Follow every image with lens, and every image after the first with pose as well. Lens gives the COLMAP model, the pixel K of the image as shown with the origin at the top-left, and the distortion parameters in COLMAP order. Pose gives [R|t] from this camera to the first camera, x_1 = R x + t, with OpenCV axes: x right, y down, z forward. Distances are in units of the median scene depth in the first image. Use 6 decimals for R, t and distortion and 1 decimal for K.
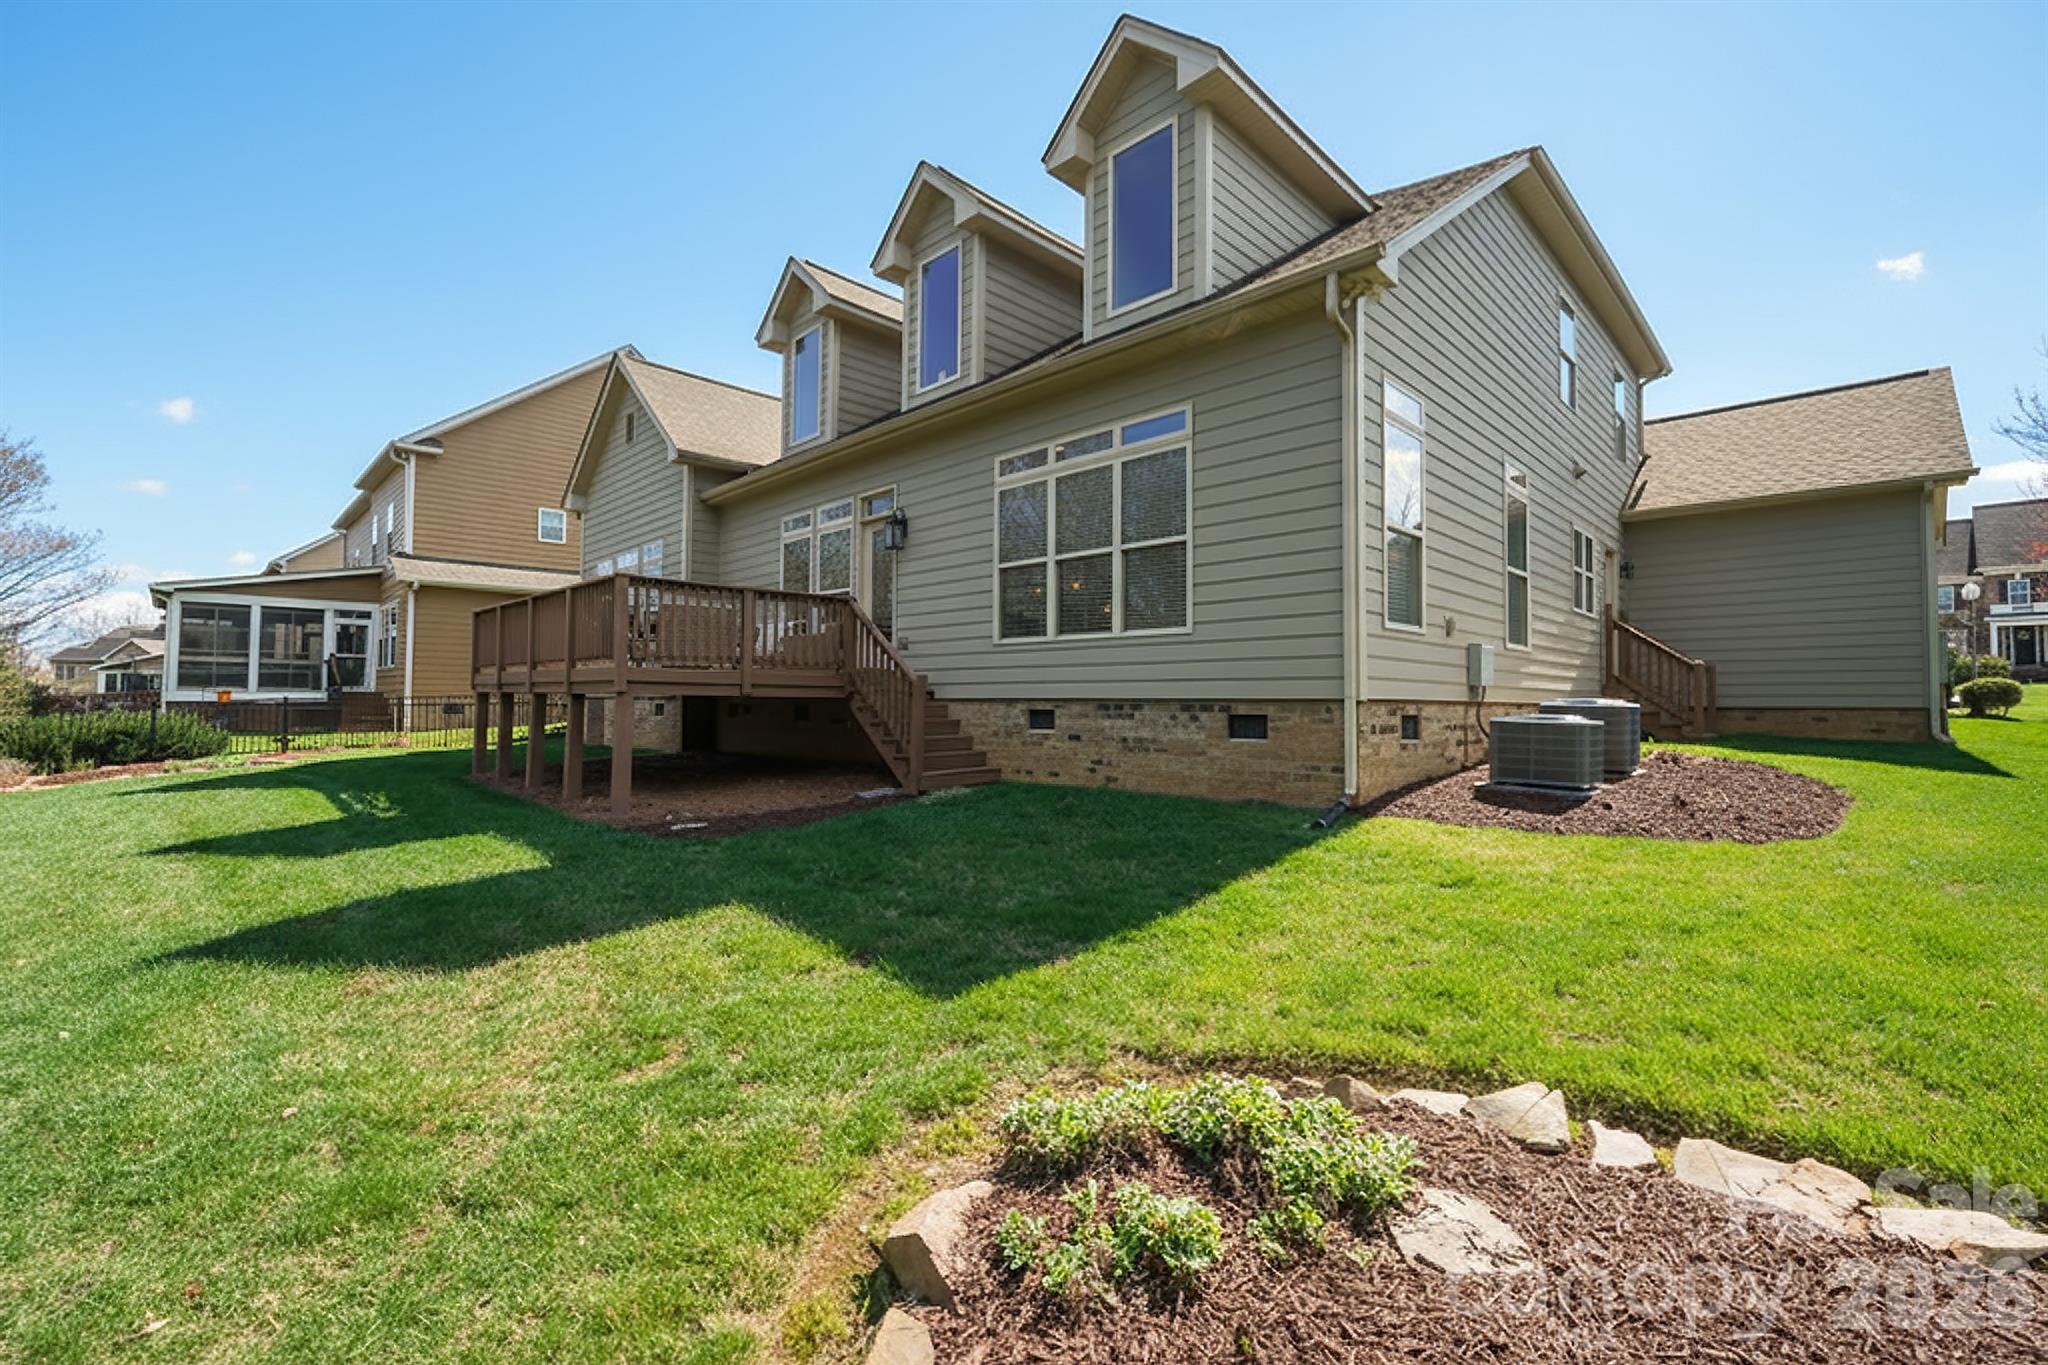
lens RADIAL K [[863.2, 0, 1060.3], [0, 863.2, 698.4], [0, 0, 1]] dist [0.000481, 0.000108]
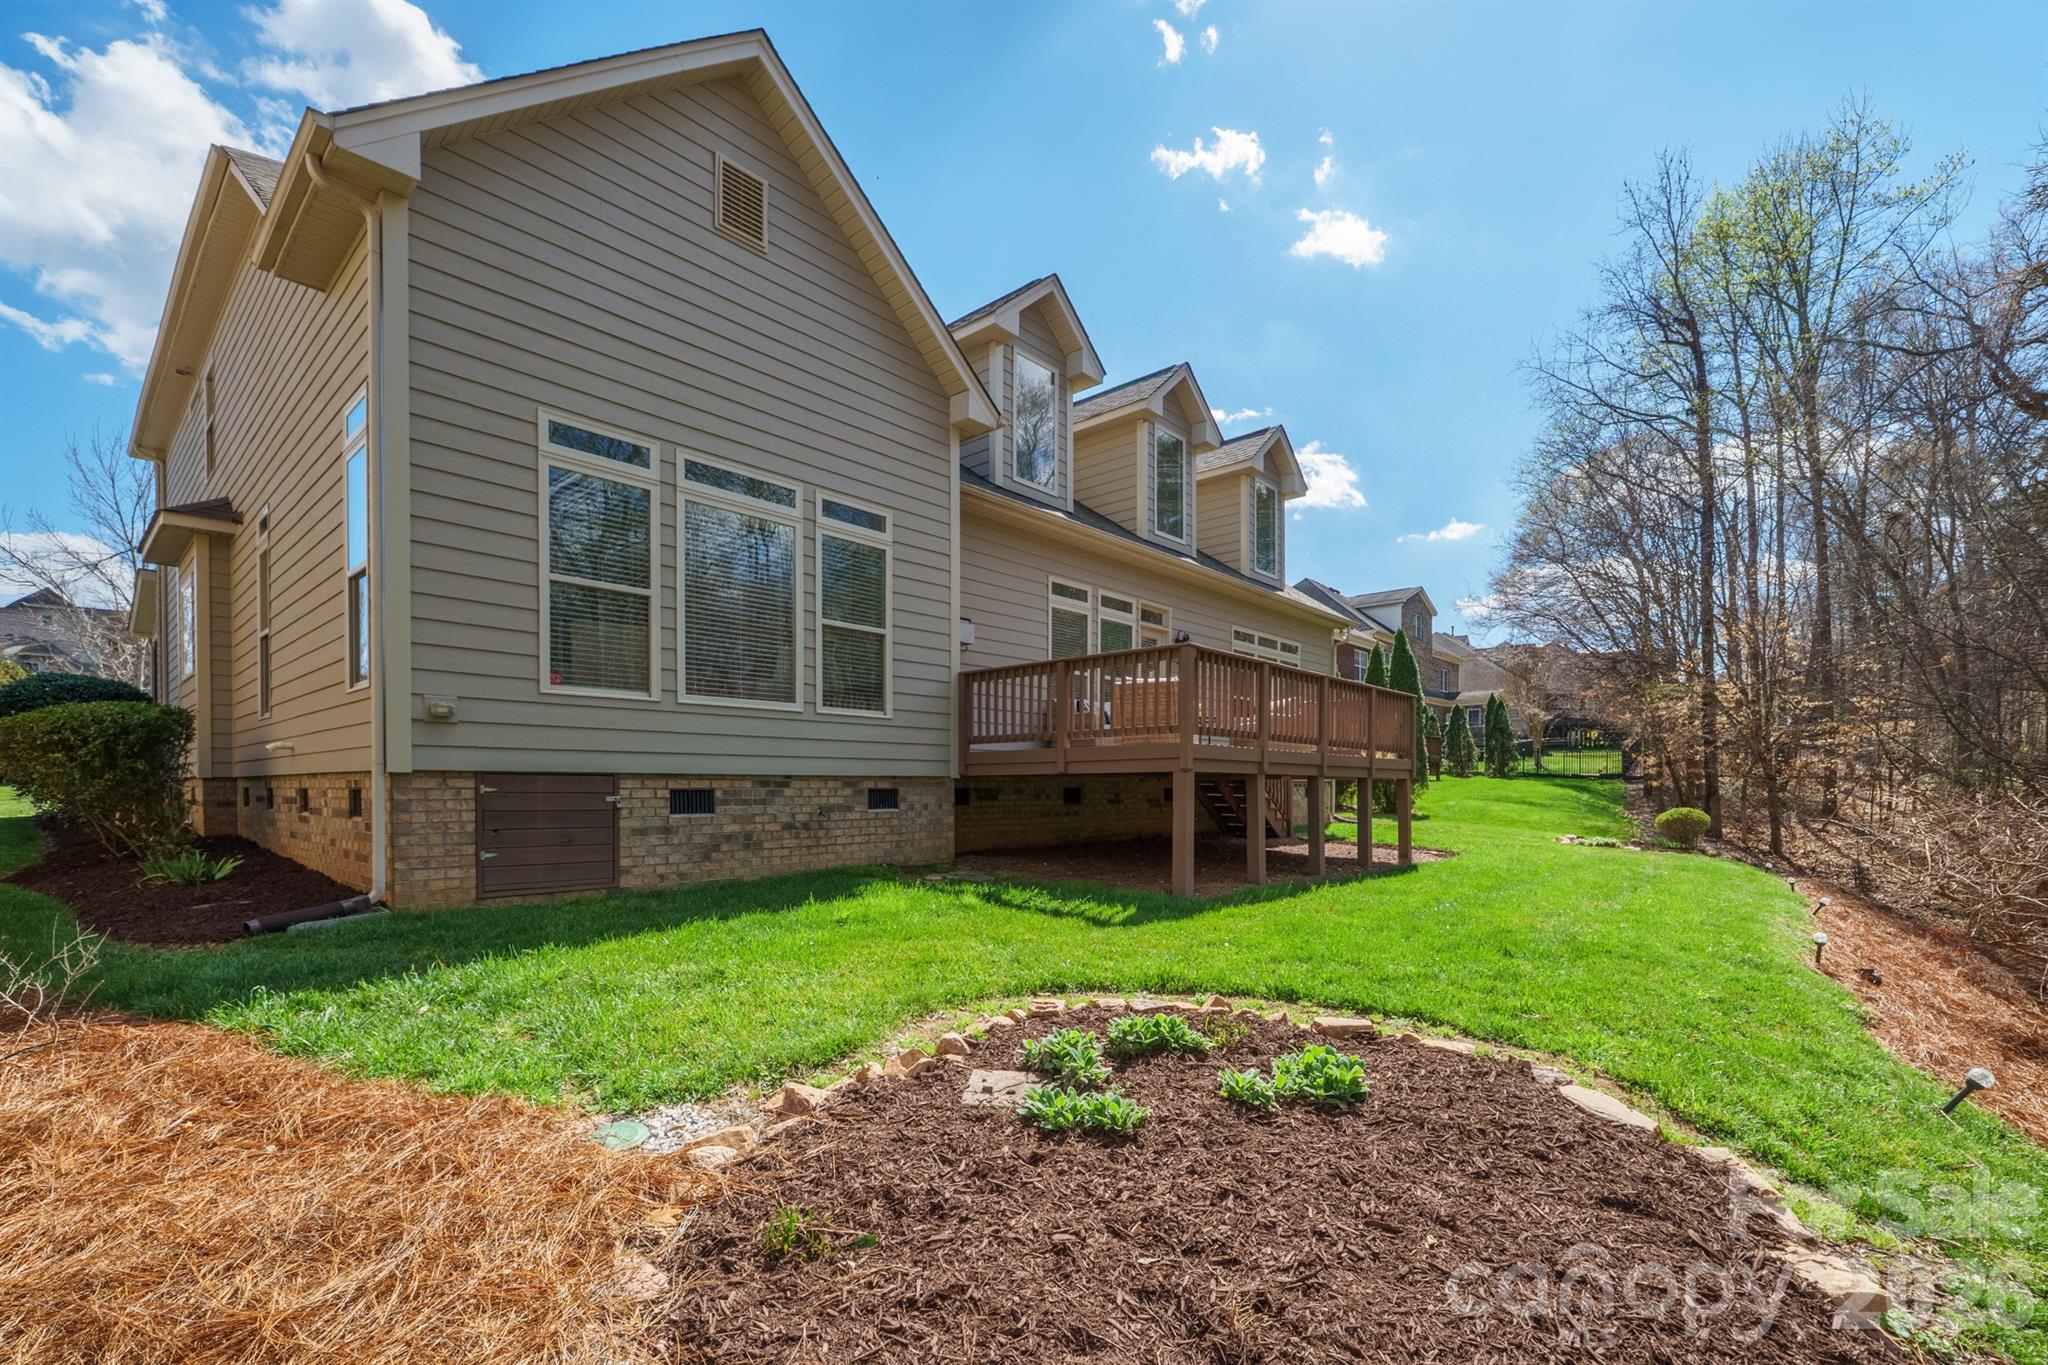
lens RADIAL K [[863.2, 0, 1060.3], [0, 863.2, 698.4], [0, 0, 1]] dist [0.000481, 0.000108]
pose [[-0.055698, 0.089380, 0.994439, -0.920841], [-0.004706, 0.995951, -0.089779, -0.001033], [-0.998437, -0.009680, -0.055051, 0.790135]]
